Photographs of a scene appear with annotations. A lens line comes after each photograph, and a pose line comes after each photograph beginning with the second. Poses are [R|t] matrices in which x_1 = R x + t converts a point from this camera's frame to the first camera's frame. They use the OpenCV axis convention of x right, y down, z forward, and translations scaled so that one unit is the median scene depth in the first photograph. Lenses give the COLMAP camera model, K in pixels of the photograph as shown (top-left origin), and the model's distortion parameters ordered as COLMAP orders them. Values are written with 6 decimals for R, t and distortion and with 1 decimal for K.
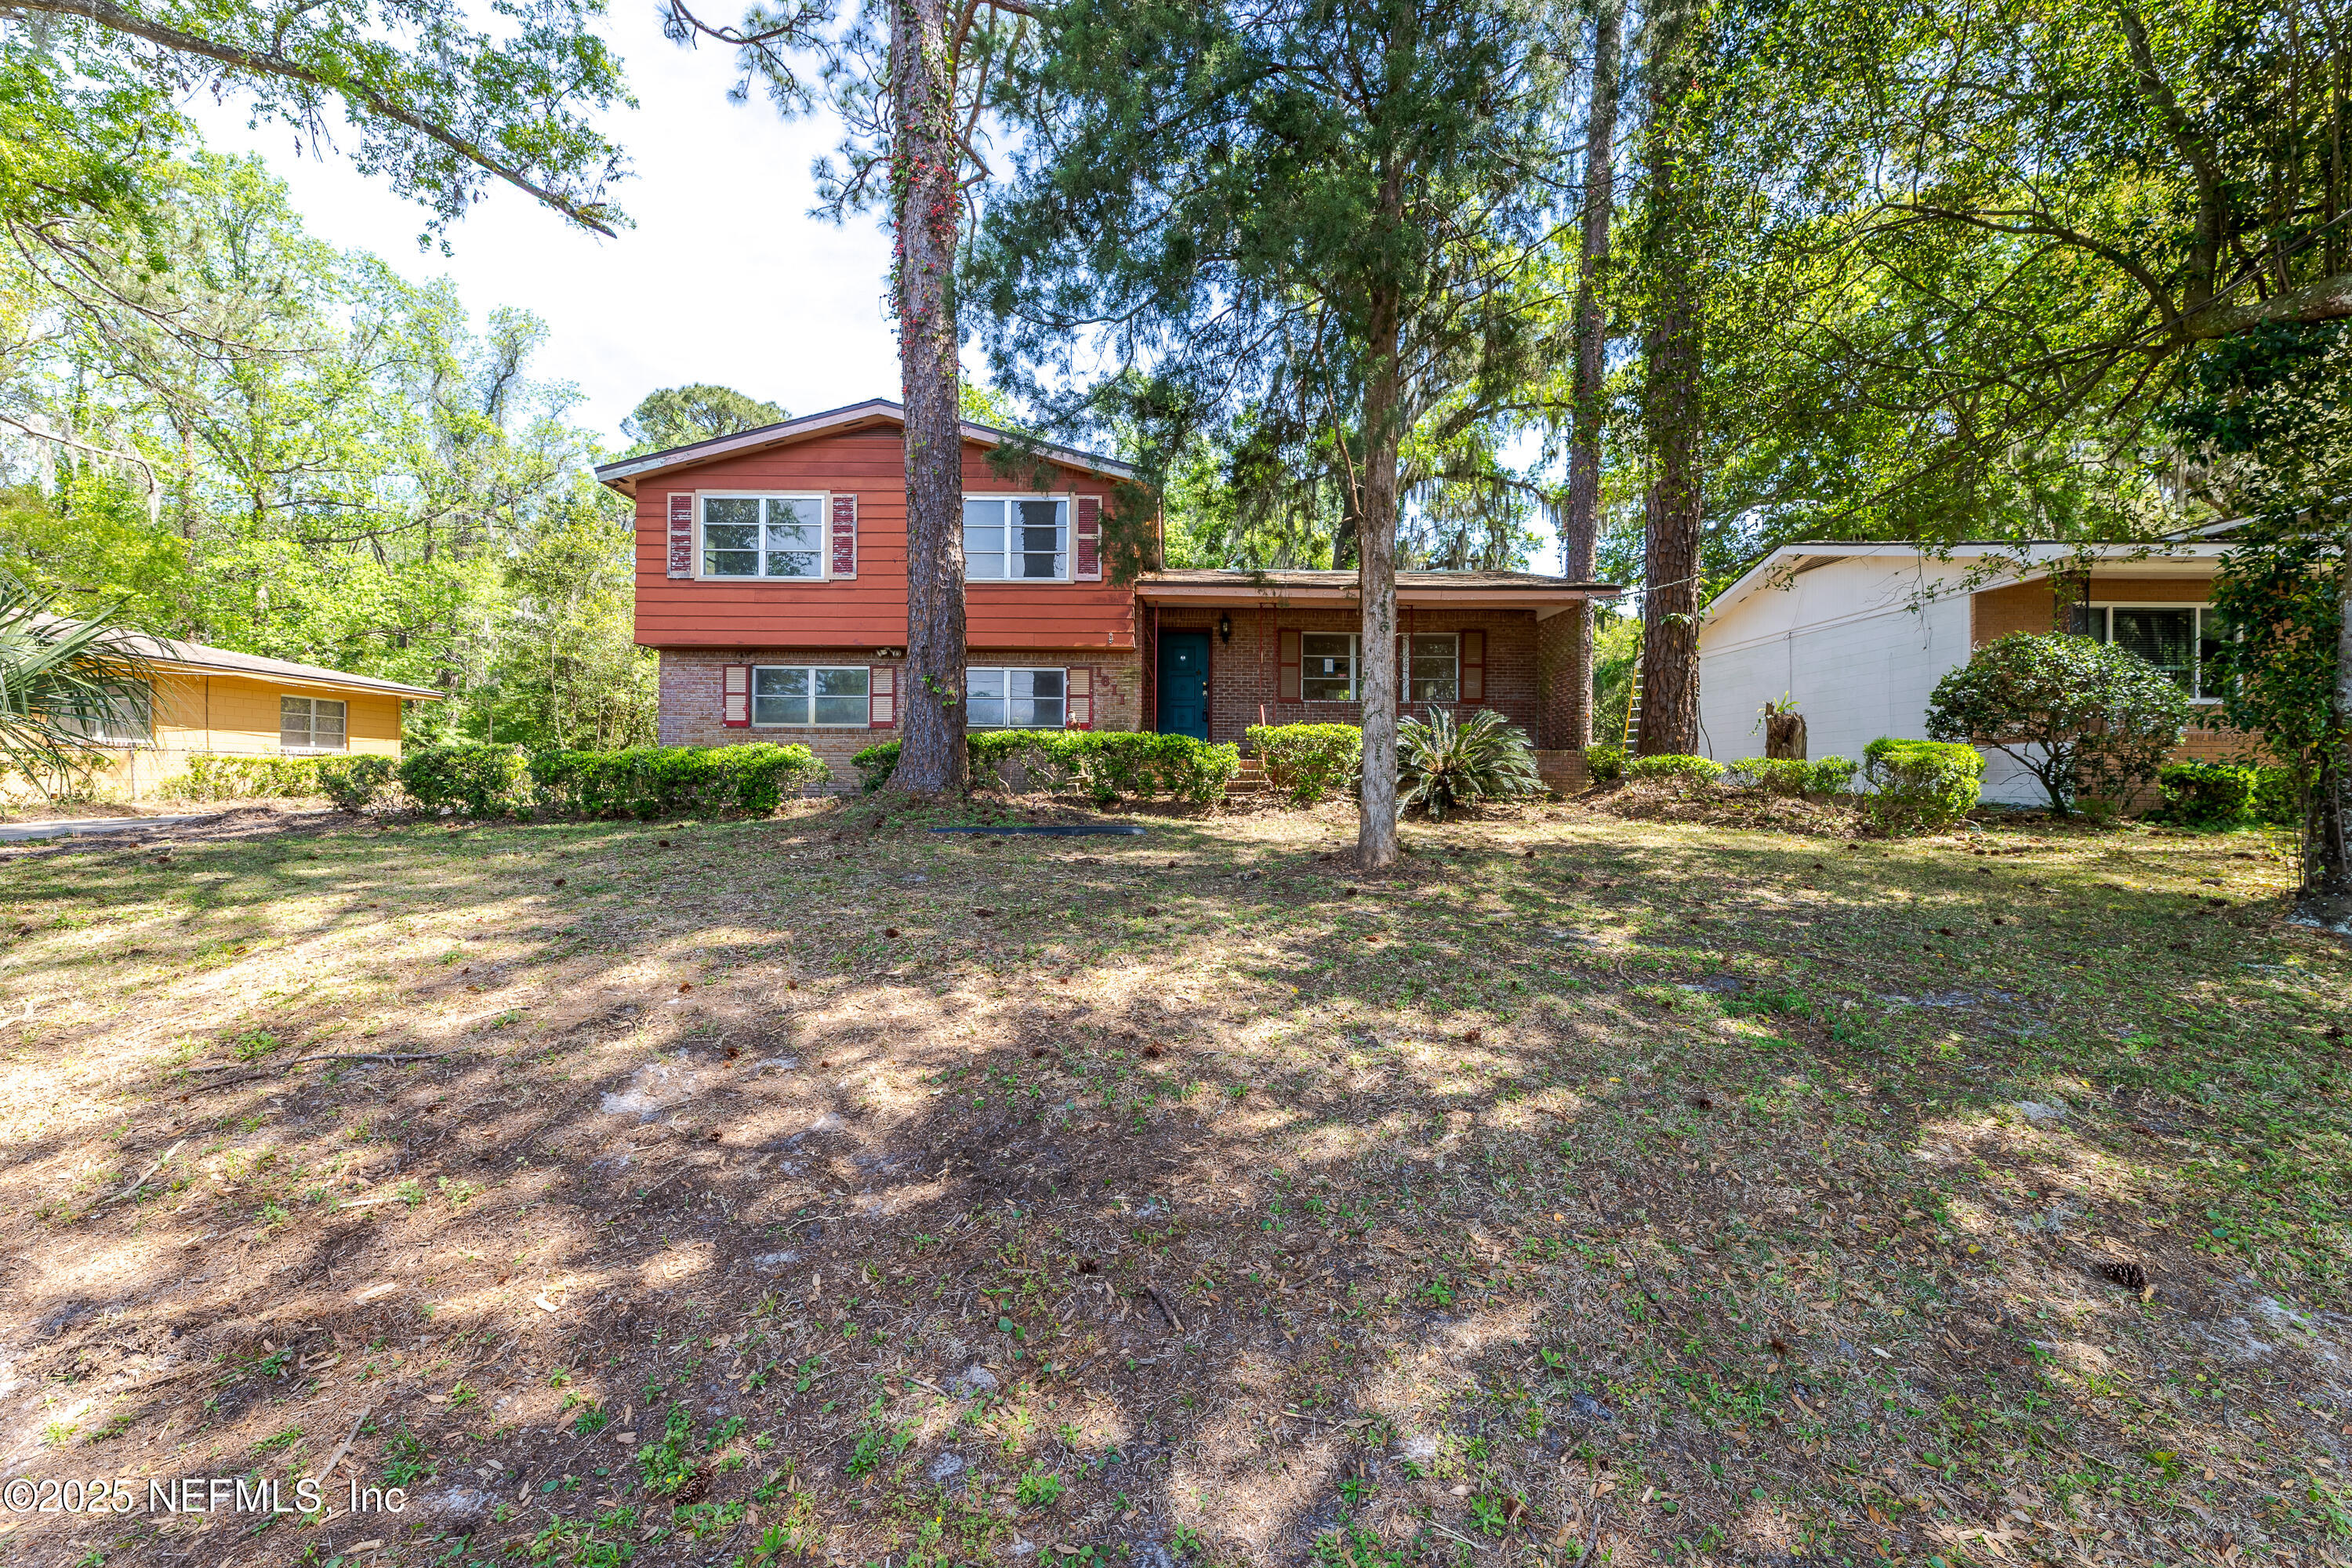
lens RADIAL K [[966.5, 0, 1176.8], [0, 966.5, 773.8], [0, 0, 1]] dist [0.000448, 0.000562]
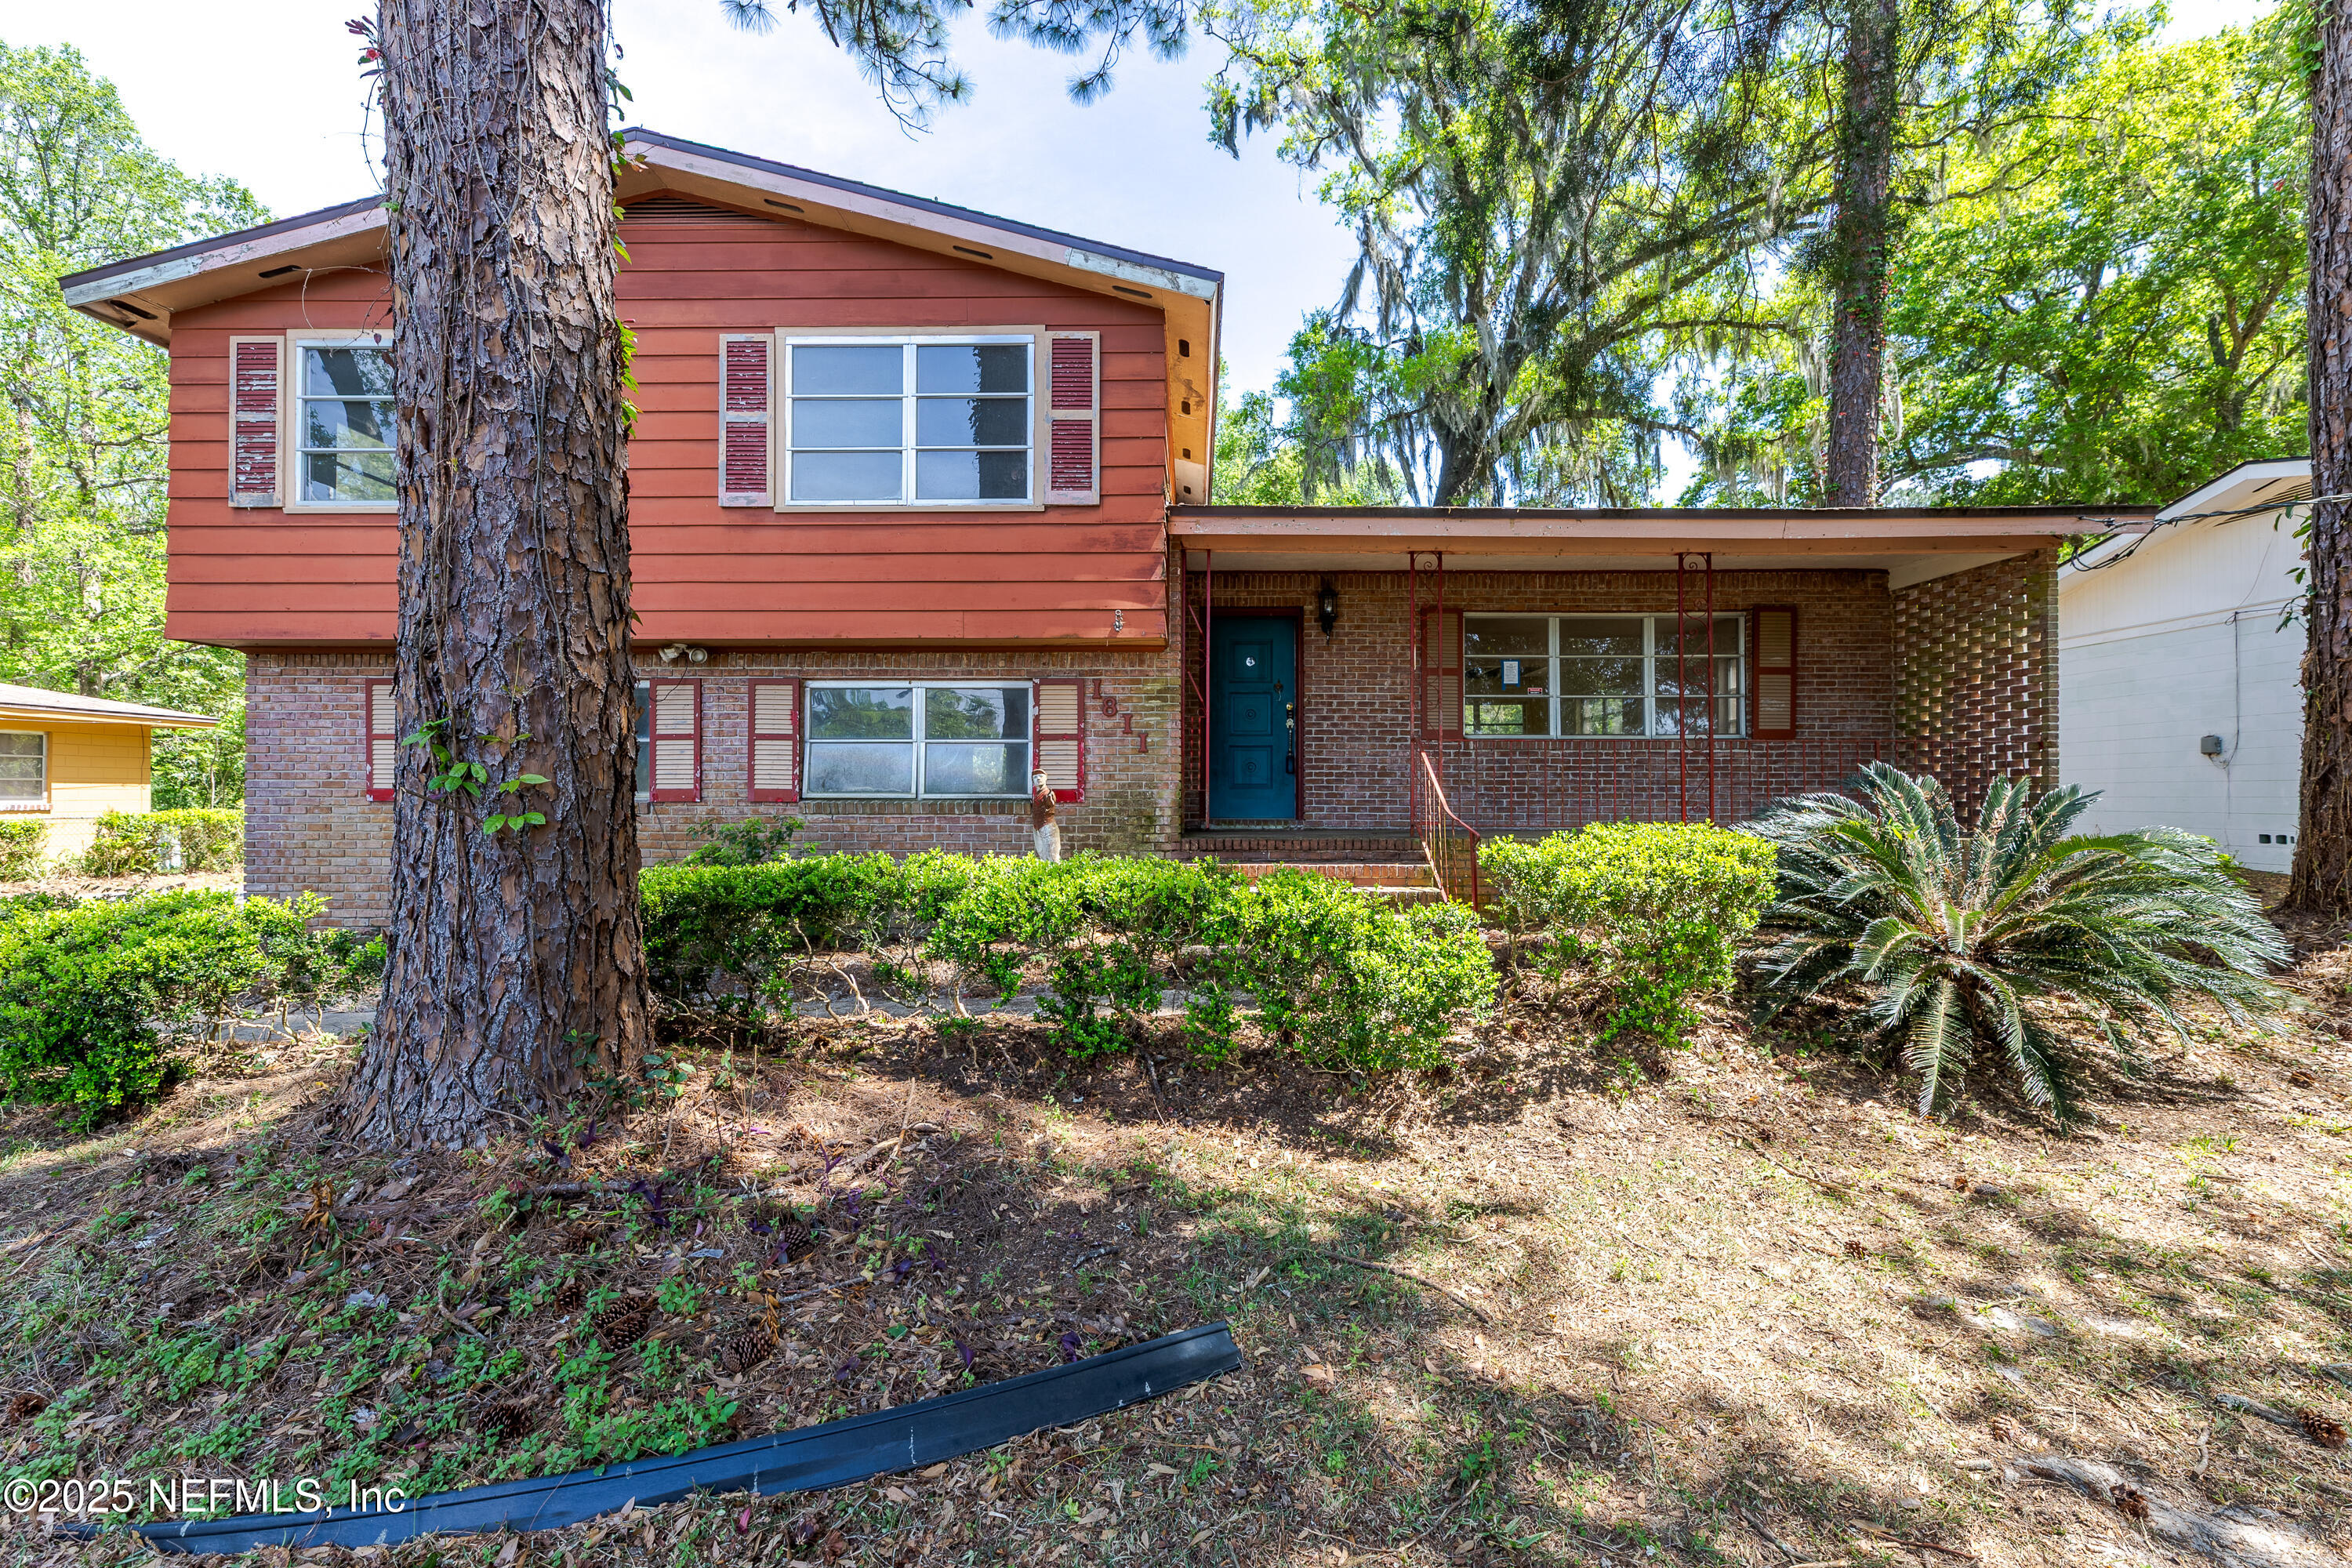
lens RADIAL K [[966.5, 0, 1176.8], [0, 966.5, 773.8], [0, 0, 1]] dist [0.000448, 0.000562]
pose [[0.999577, -0.003380, -0.028870, -0.024291], [0.003316, 0.999992, -0.002269, -0.060821], [0.028878, 0.002172, 0.999581, 0.503202]]
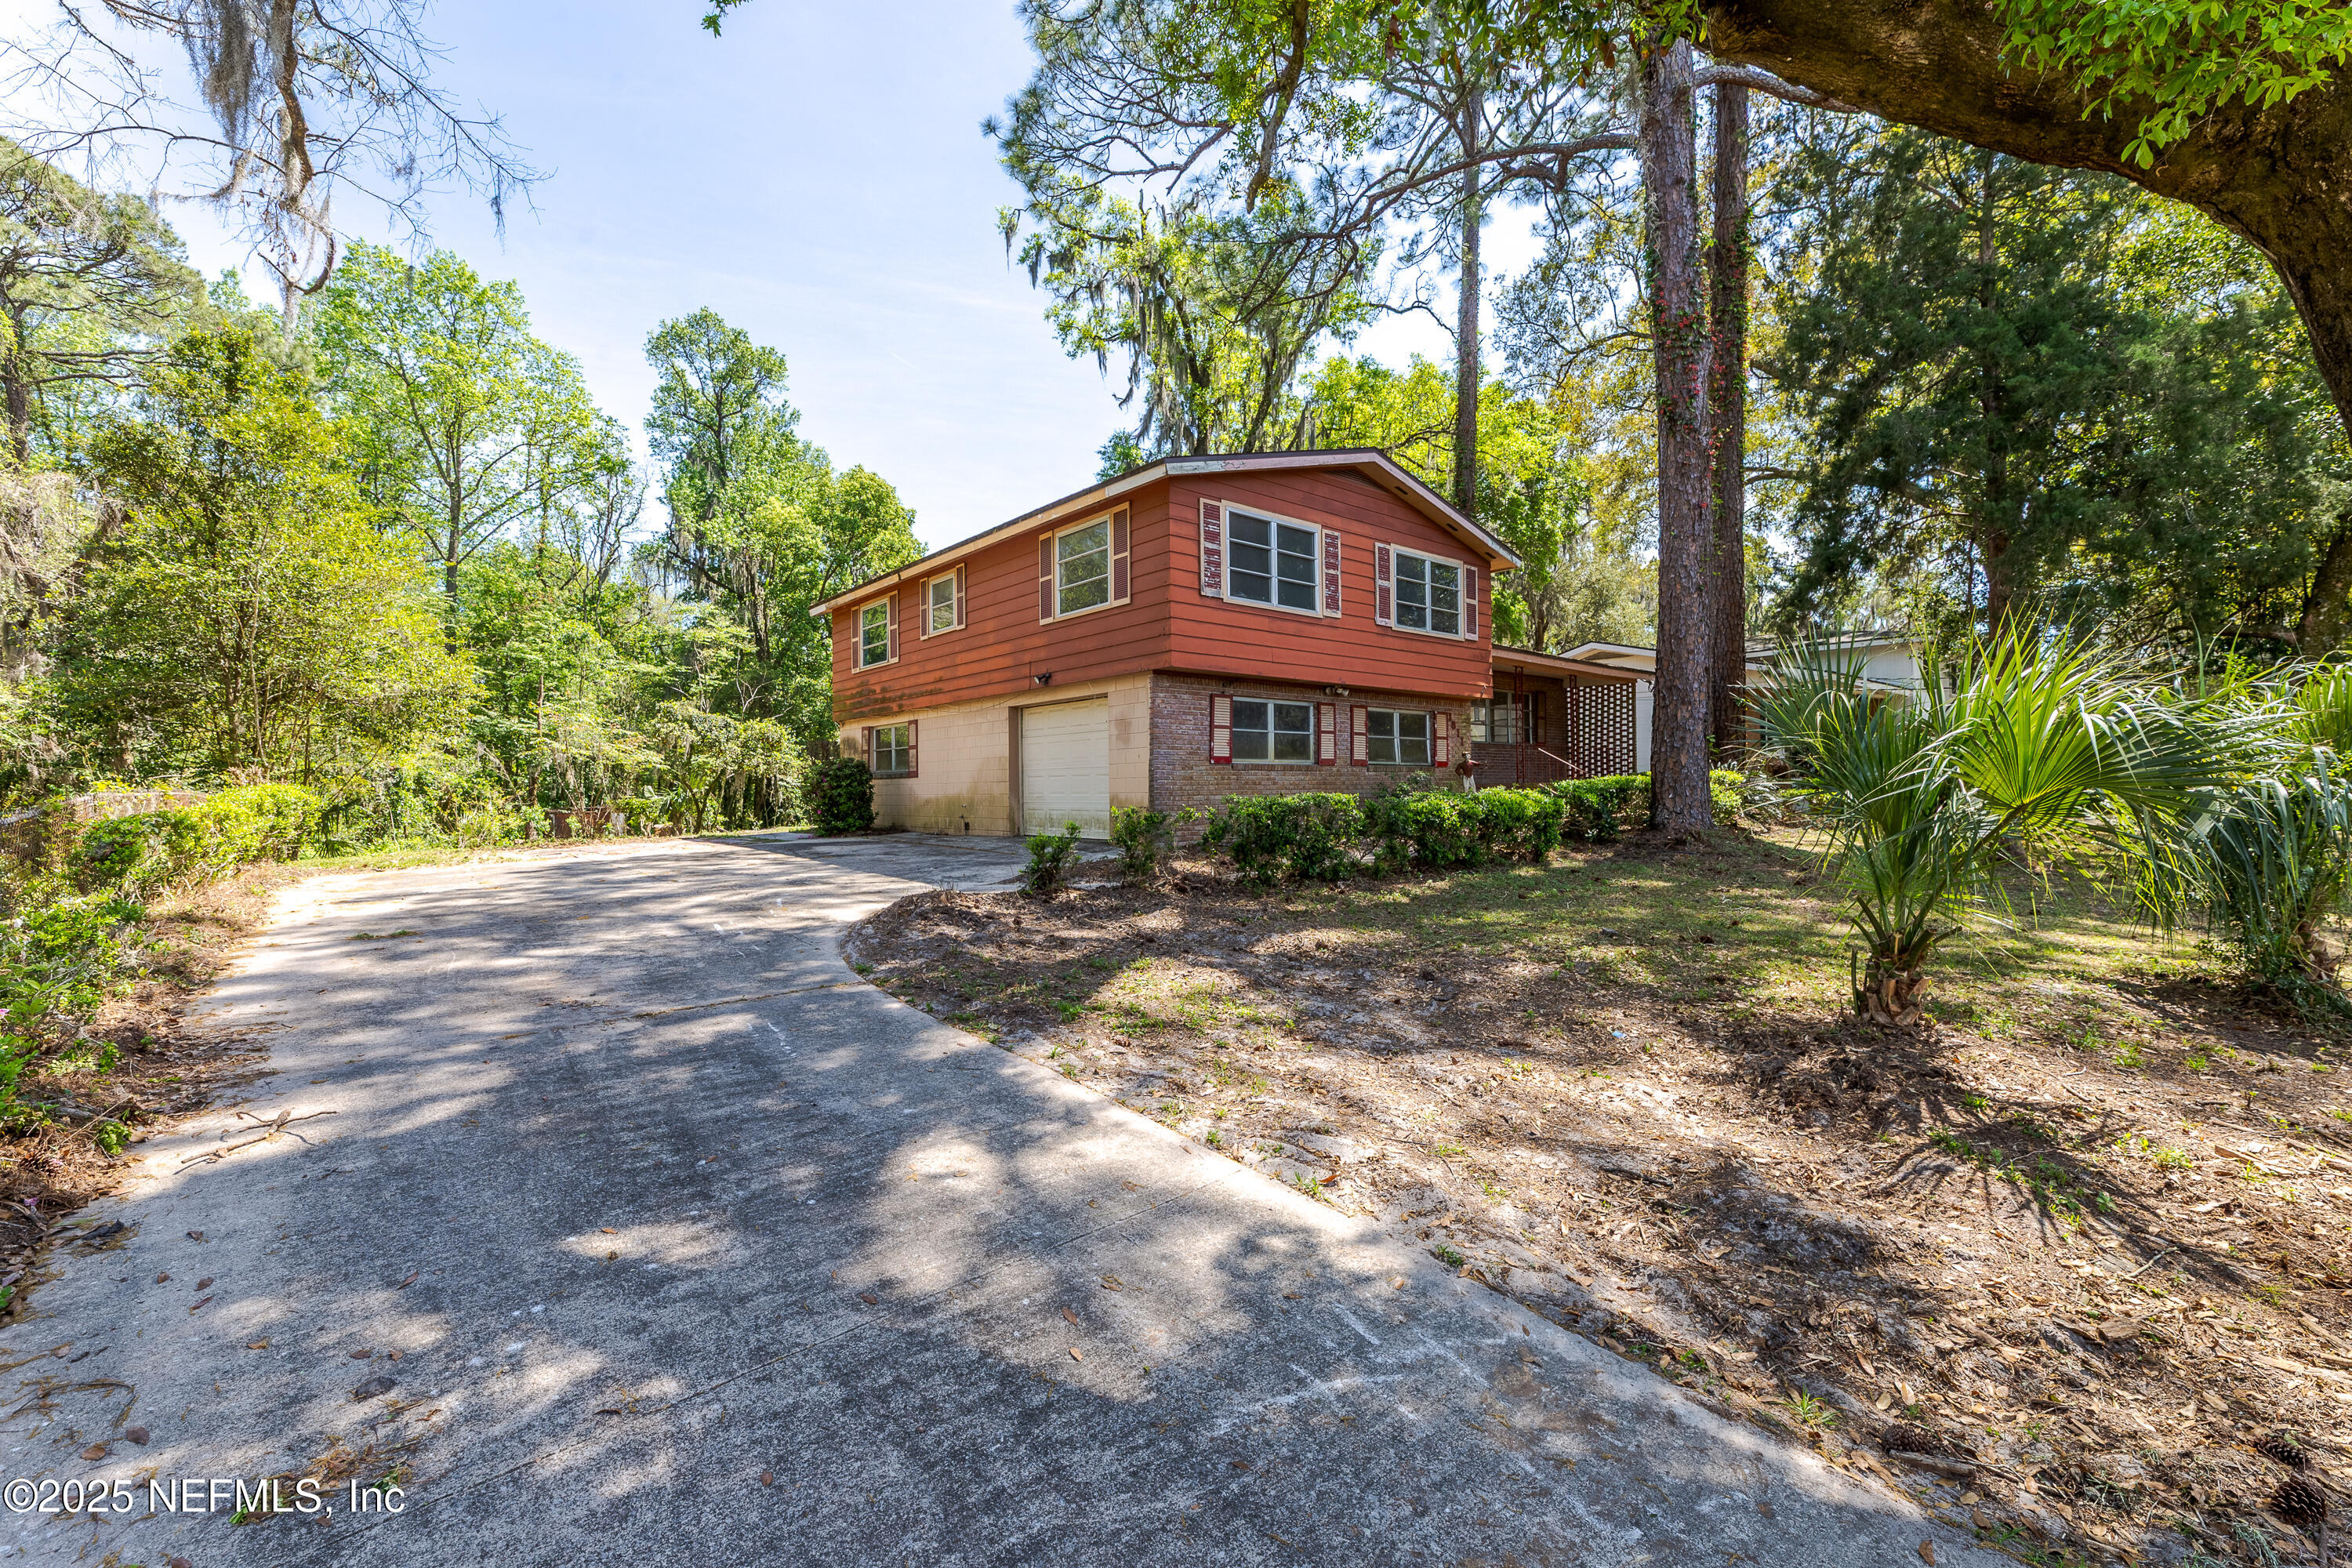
lens RADIAL K [[948.4, 0, 1184.6], [0, 948.4, 784.1], [0, 0, 1]] dist [0.001144, 0.000108]
pose [[0.777807, -0.005126, 0.628483, -1.055975], [0.005977, 0.999982, 0.000758, -0.029831], [-0.628475, 0.003167, 0.777823, 0.329566]]
